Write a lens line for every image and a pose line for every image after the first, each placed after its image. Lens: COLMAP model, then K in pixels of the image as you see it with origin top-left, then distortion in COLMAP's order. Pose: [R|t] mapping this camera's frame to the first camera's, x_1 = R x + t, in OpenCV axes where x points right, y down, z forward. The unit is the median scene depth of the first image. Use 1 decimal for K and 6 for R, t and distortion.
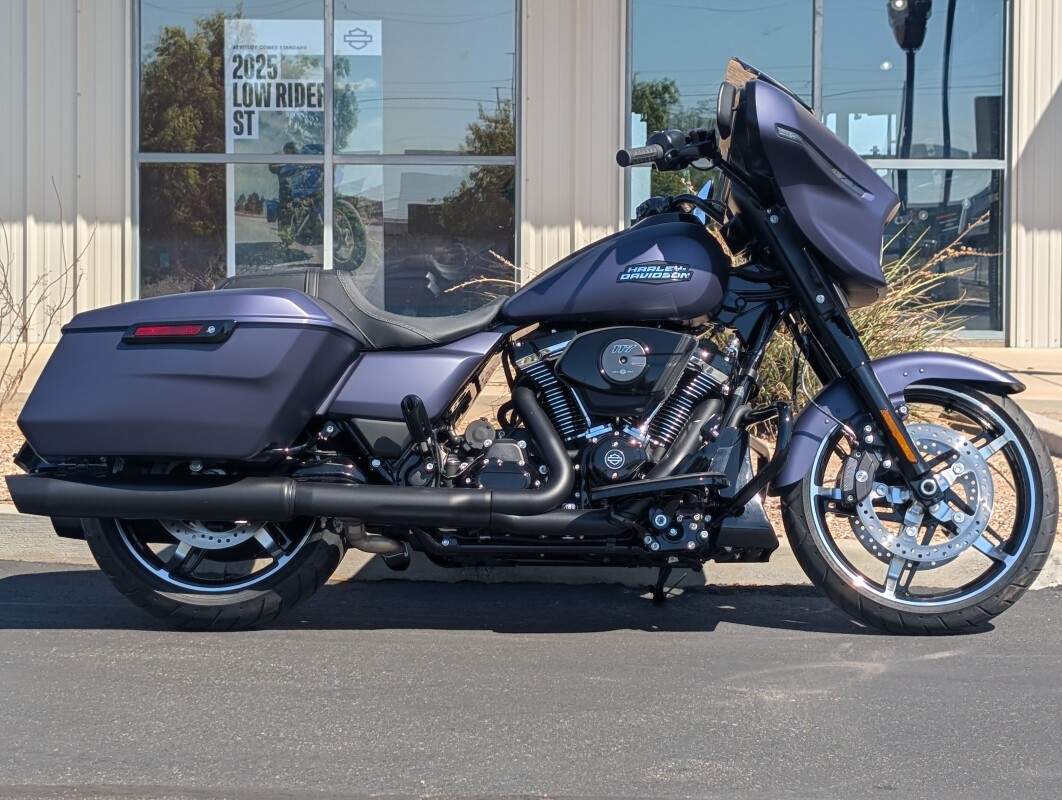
lens RADIAL K [[2916.1, 0, 533.0], [0, 2916.1, 310.7], [0, 0, 1]] dist [0.423982, -2.903492]
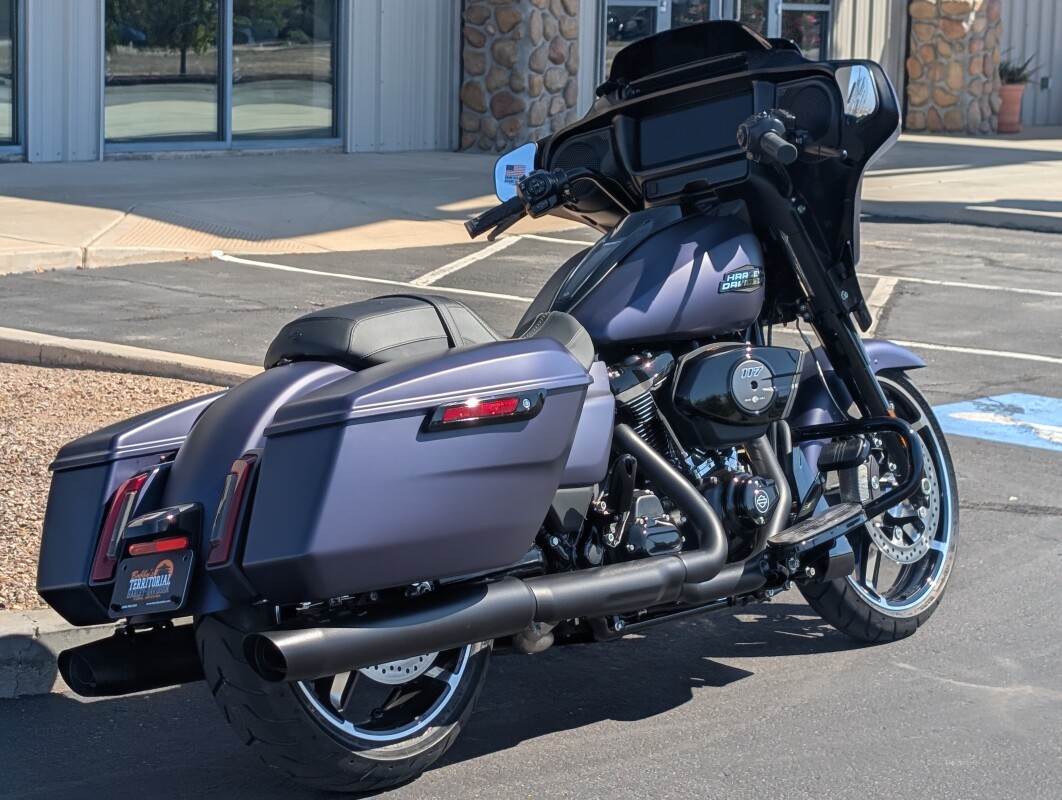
lens RADIAL K [[2916.1, 0, 533.0], [0, 2916.1, 310.7], [0, 0, 1]] dist [0.423982, -2.903492]
pose [[0.602894, -0.076739, 0.794122, -0.680086], [-0.004774, 0.994999, 0.099774, -0.089243], [-0.797807, -0.063944, 0.599512, 0.527771]]
